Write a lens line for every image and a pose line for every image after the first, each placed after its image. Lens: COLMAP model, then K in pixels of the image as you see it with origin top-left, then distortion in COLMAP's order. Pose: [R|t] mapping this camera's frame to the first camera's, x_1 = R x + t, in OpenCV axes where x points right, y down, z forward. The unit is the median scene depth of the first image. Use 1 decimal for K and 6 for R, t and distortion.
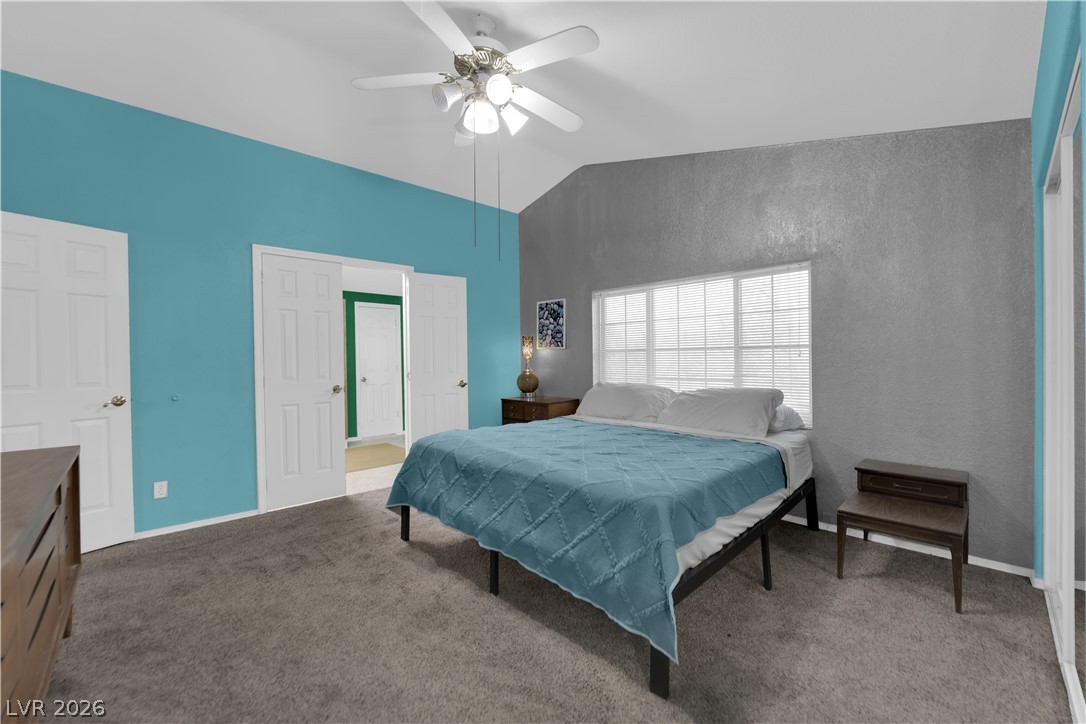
lens RADIAL K [[436.0, 0, 539.0], [0, 436.0, 362.3], [0, 0, 1]] dist [-0.011570, -0.002329]
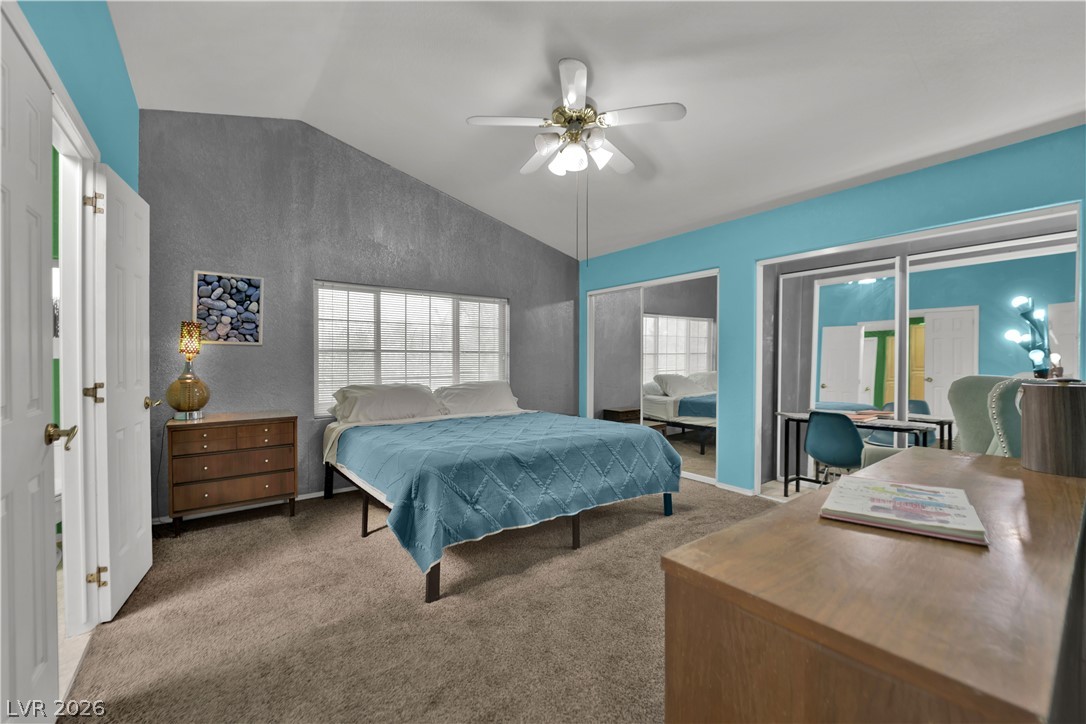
lens RADIAL K [[436.0, 0, 539.6], [0, 436.0, 367.4], [0, 0, 1]] dist [-0.011570, -0.002329]
pose [[0.109880, -0.006203, 0.993925, -0.615466], [0.005979, 0.999967, 0.005580, 0.005611], [-0.993927, 0.005330, 0.109914, 0.444797]]
